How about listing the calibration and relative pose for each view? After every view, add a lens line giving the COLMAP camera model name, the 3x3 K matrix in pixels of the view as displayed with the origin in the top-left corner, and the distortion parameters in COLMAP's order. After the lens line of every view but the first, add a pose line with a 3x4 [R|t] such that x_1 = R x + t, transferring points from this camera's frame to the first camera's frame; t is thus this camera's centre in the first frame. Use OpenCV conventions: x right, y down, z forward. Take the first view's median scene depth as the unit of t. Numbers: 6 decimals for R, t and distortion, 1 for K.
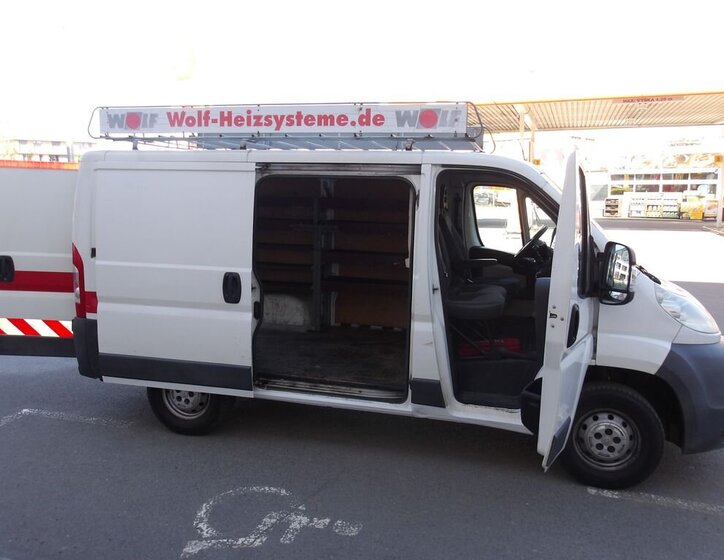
lens RADIAL K [[616.2, 0, 361.0], [0, 616.2, 282.6], [0, 0, 1]] dist [0.008544, 0.005171]
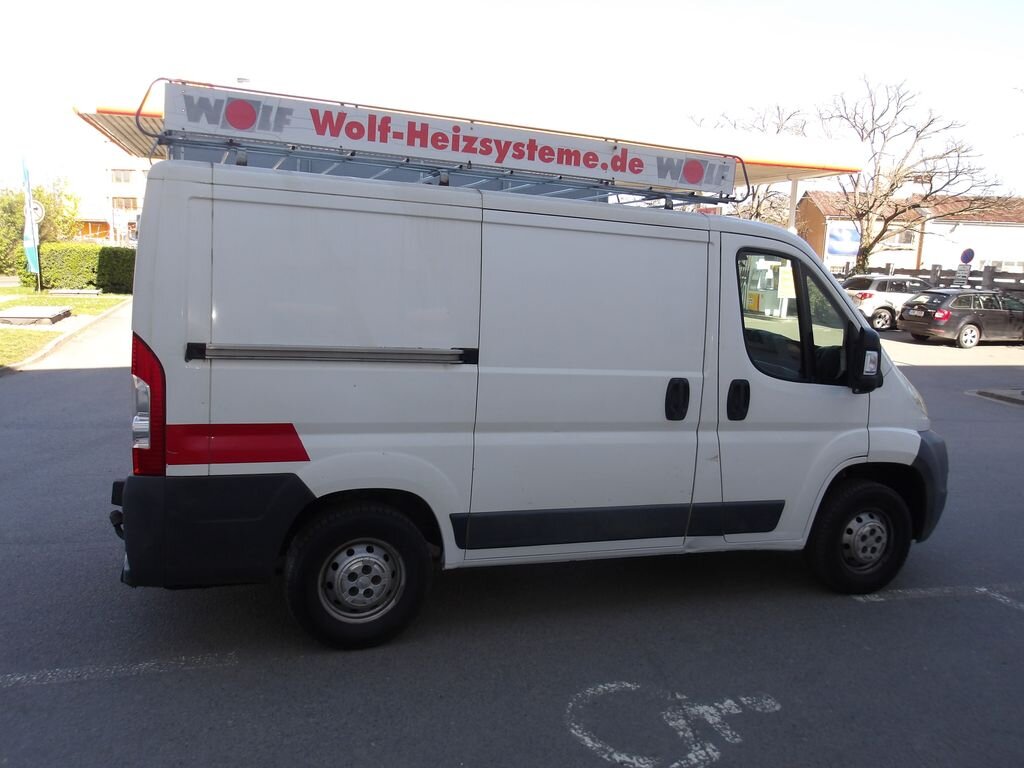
lens RADIAL K [[838.0, 0, 510.3], [0, 838.0, 385.3], [0, 0, 1]] dist [0.004230, 0.002556]
pose [[0.806116, -0.046367, 0.589939, -0.678159], [0.038424, 0.998923, 0.026007, -0.029506], [-0.590509, 0.001703, 0.807029, 0.261640]]
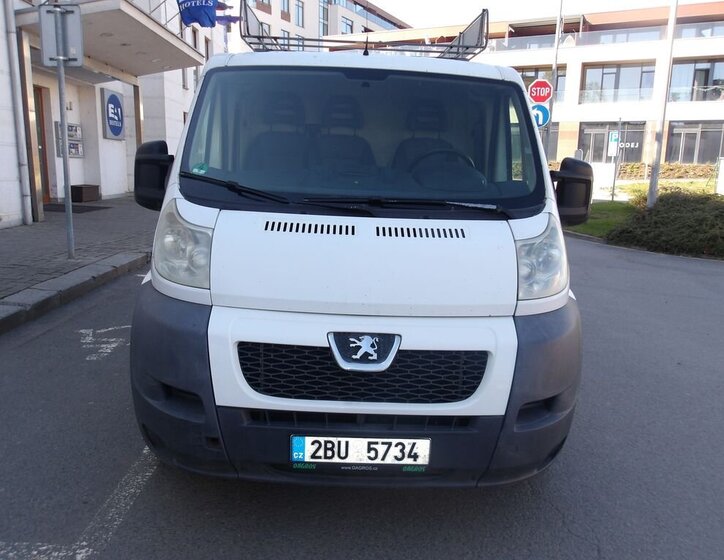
lens RADIAL K [[616.2, 0, 361.0], [0, 616.2, 282.6], [0, 0, 1]] dist [0.008544, 0.005171]
pose [[0.286295, 0.183626, -0.940381, 1.070182], [-0.158791, 0.976985, 0.142430, -0.034666], [0.944892, 0.108547, 0.308864, 0.860267]]
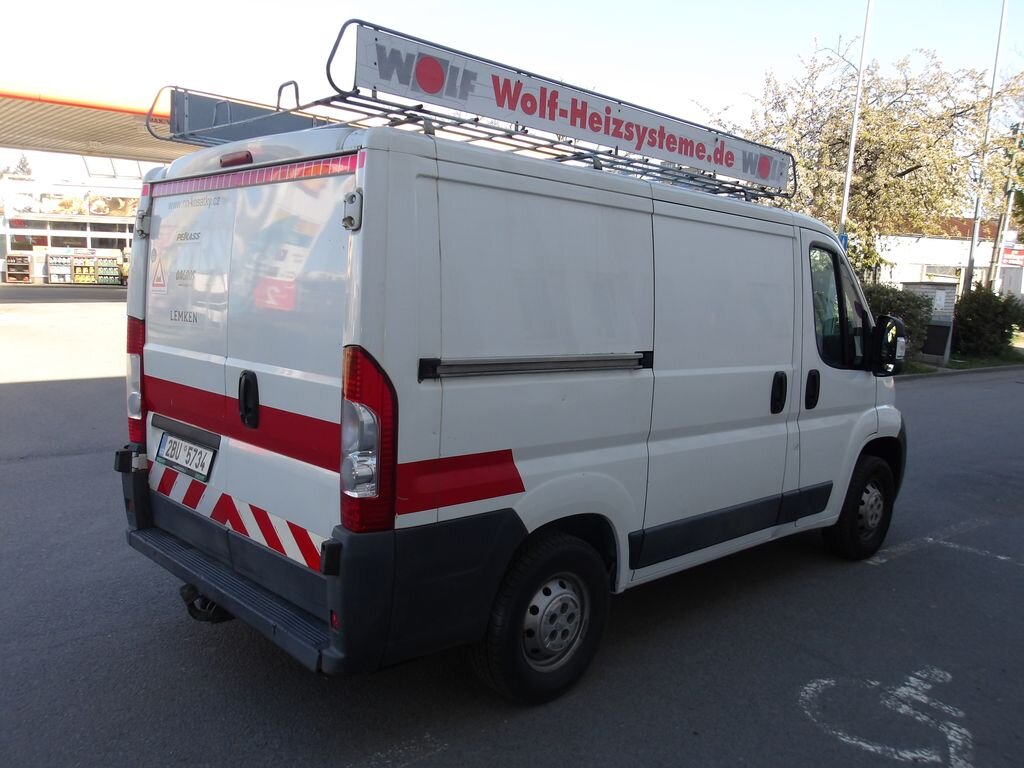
lens RADIAL K [[846.2, 0, 512.0], [0, 846.2, 384.0], [0, 0, 1]] dist [0.009850, 0.003518]
pose [[0.512406, -0.089626, 0.854053, -0.955701], [0.078520, 0.995262, 0.057335, -0.071928], [-0.855146, 0.037682, 0.517016, 0.682178]]
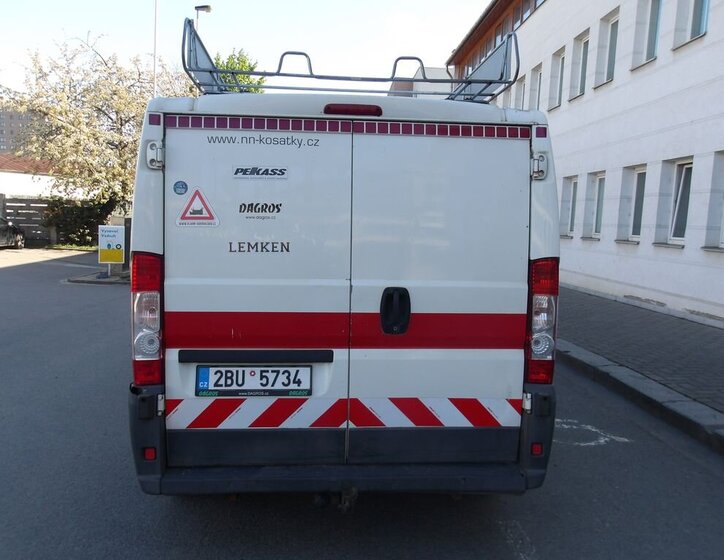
lens RADIAL K [[614.5, 0, 362.0], [0, 614.5, 280.0], [0, 0, 1]] dist [0.004641, -0.006760]
pose [[-0.340398, -0.090884, 0.935879, -1.037357], [0.099419, 0.986260, 0.131937, -0.154168], [-0.935011, 0.137956, -0.326686, 1.482881]]
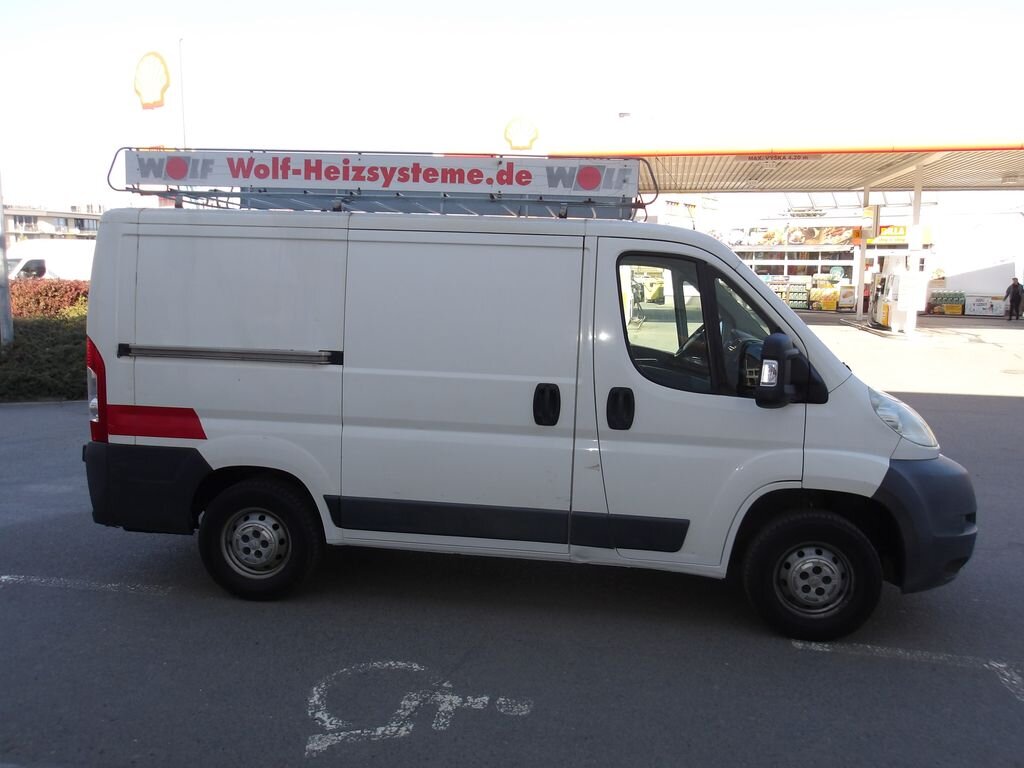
lens RADIAL K [[846.2, 0, 512.0], [0, 846.2, 384.0], [0, 0, 1]] dist [0.009850, 0.003518]
pose [[0.989142, -0.006706, 0.146812, -0.137611], [0.008571, 0.999890, -0.012075, 0.006545], [-0.146715, 0.013202, 0.989091, -0.039507]]
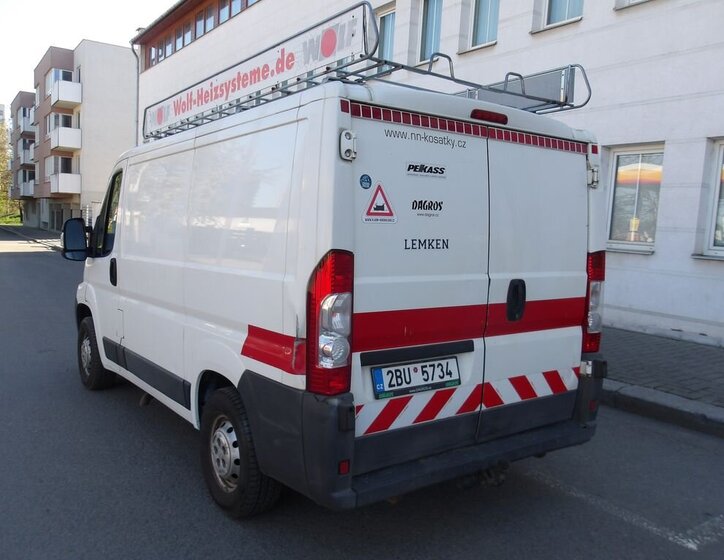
lens RADIAL K [[616.2, 0, 361.0], [0, 616.2, 282.6], [0, 0, 1]] dist [0.008544, 0.005171]
pose [[-0.783986, -0.083939, 0.615078, -0.753965], [0.044180, 0.980759, 0.190156, -0.199617], [-0.619205, 0.176253, -0.765193, 1.904577]]
